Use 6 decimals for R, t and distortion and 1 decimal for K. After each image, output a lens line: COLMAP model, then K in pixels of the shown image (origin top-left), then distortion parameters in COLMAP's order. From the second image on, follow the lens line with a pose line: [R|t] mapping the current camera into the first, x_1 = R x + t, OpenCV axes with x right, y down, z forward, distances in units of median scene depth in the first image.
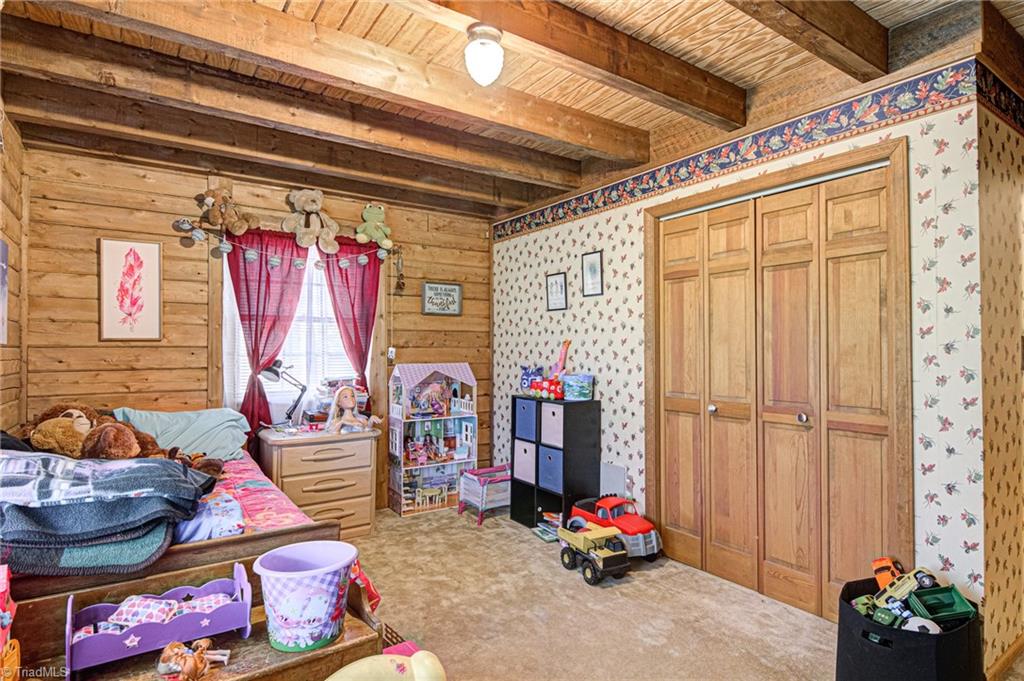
lens RADIAL K [[535.3, 0, 510.4], [0, 535.3, 336.7], [0, 0, 1]] dist [0.028136, -0.021284]
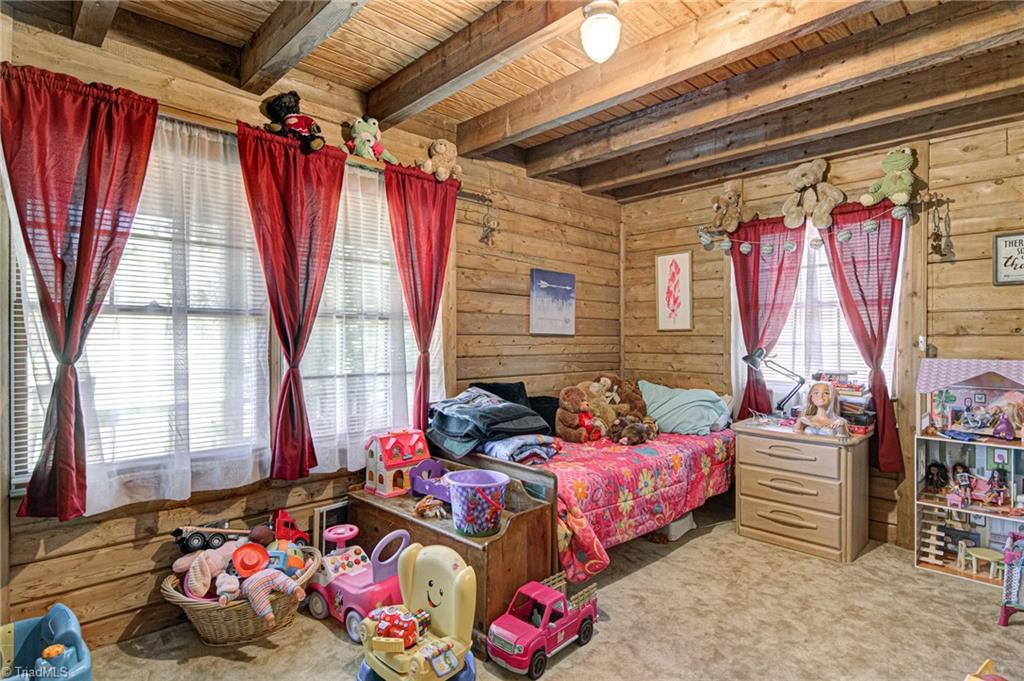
lens RADIAL K [[535.3, 0, 510.4], [0, 535.3, 336.7], [0, 0, 1]] dist [0.028136, -0.021284]
pose [[0.179293, -0.001259, -0.983795, 0.474802], [0.019802, 0.999801, 0.002329, 0.009905], [0.983596, -0.019898, 0.179282, 0.368899]]
